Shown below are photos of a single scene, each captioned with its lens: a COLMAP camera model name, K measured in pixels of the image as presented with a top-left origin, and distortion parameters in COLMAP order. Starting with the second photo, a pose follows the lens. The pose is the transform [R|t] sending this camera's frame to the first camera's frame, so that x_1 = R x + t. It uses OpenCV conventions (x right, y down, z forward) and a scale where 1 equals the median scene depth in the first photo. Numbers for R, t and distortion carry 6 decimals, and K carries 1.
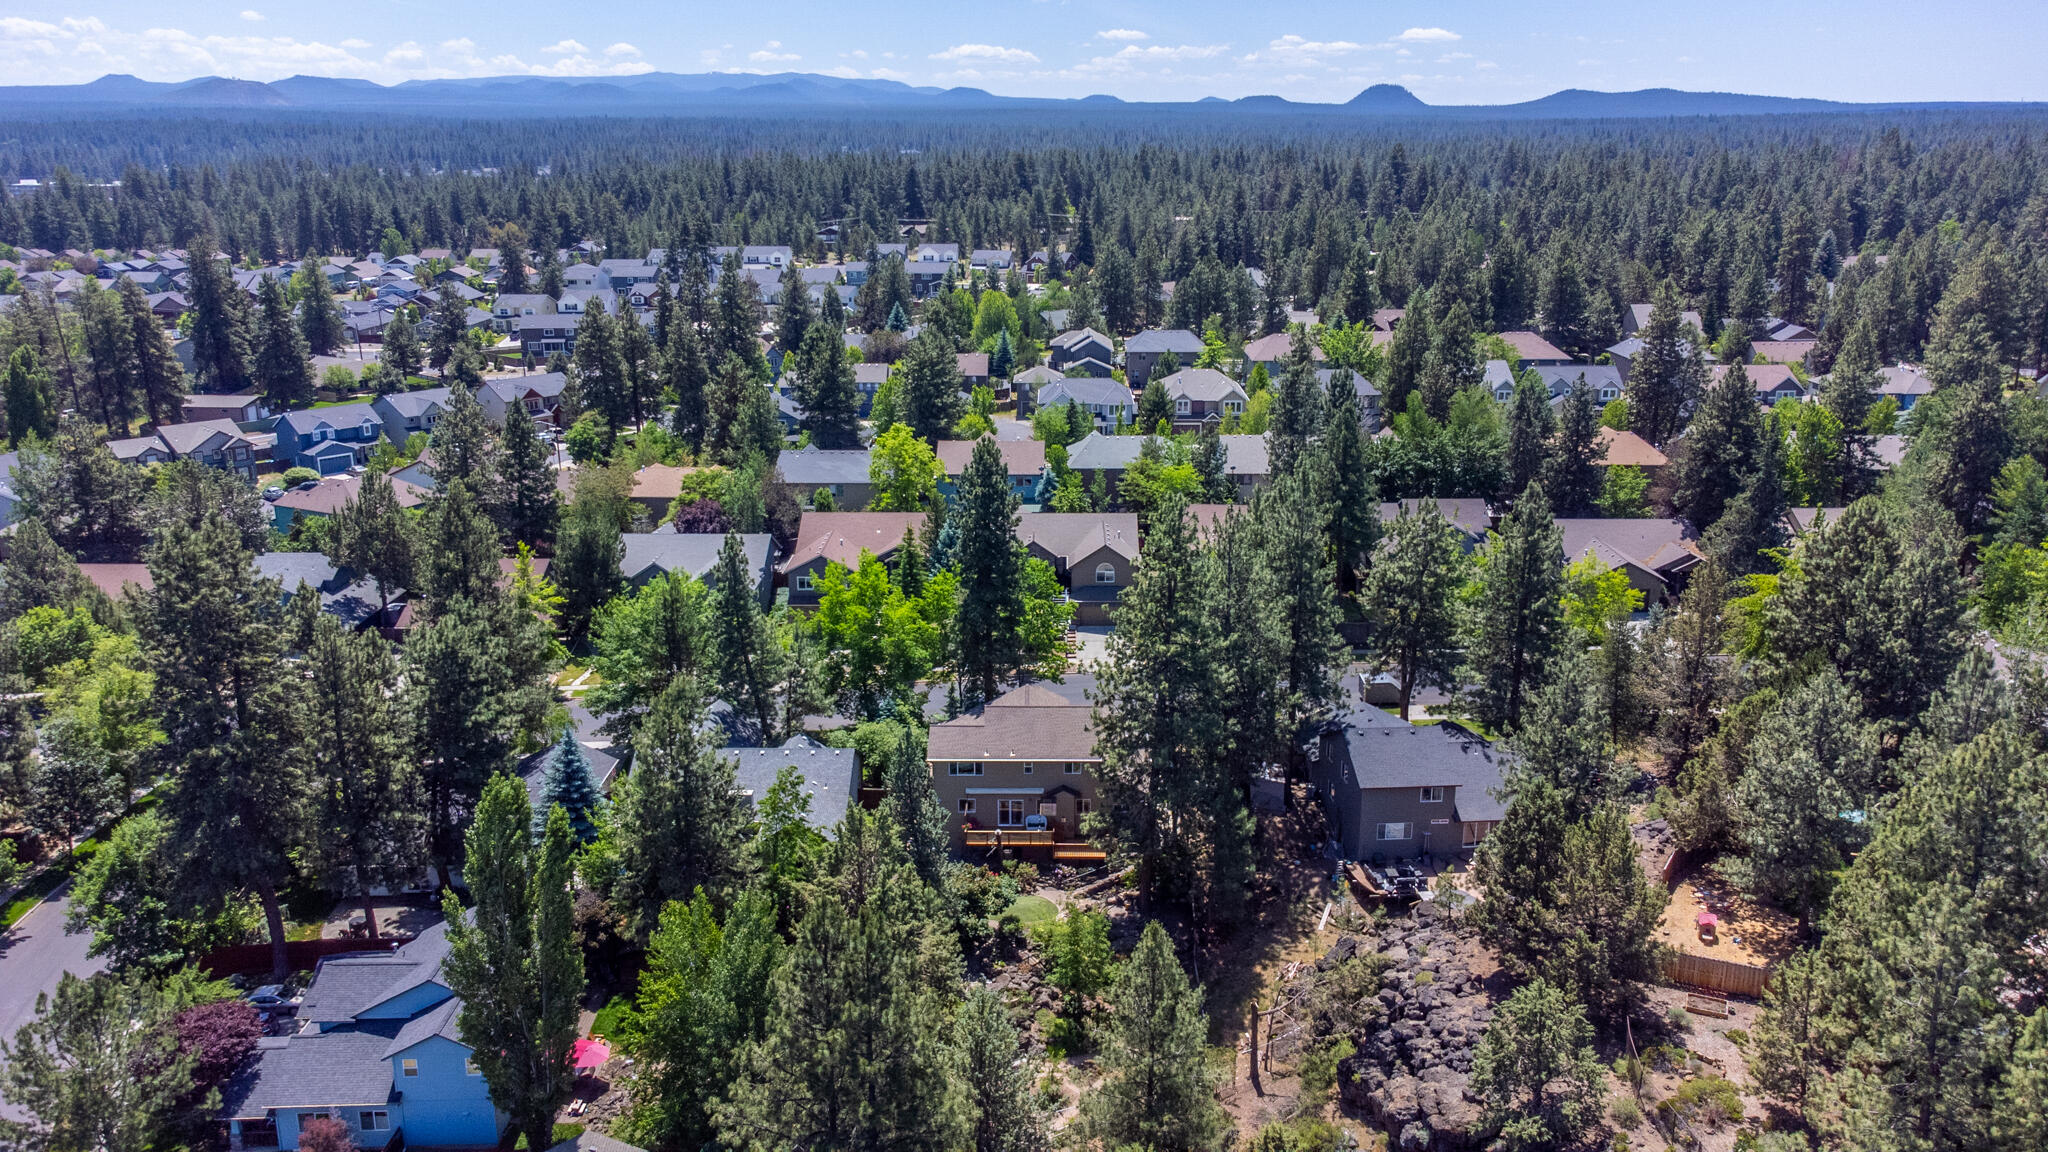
lens RADIAL K [[1489.1, 0, 1013.7], [0, 1489.1, 554.3], [0, 0, 1]] dist [0.043856, 0.000026]
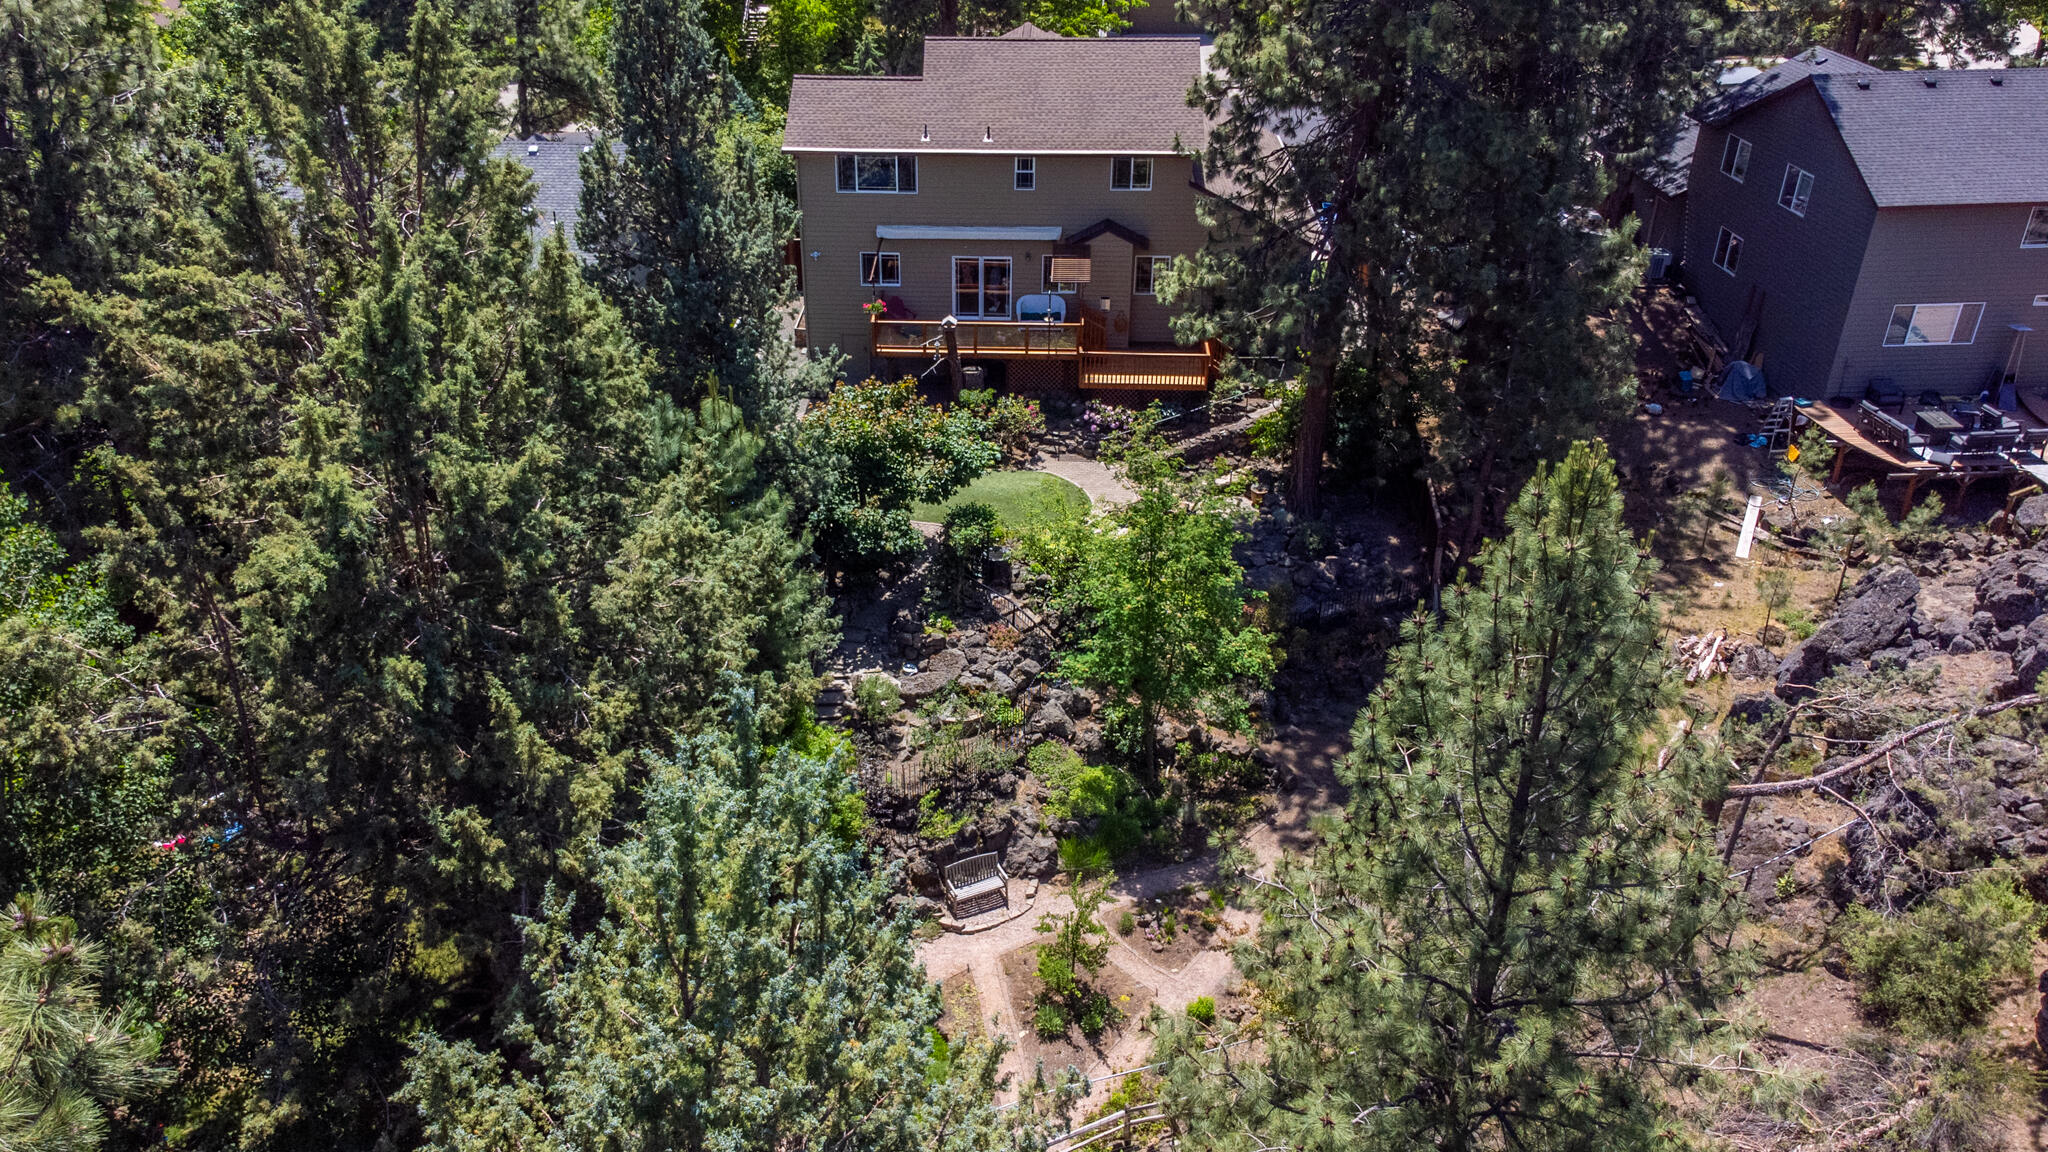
lens RADIAL K [[1489.1, 0, 1013.7], [0, 1489.1, 554.3], [0, 0, 1]] dist [0.043856, 0.000026]
pose [[0.999812, 0.019295, 0.002001, 0.008460], [-0.019268, 0.975899, 0.217372, 0.168841], [0.002242, -0.217369, 0.976087, 0.615045]]
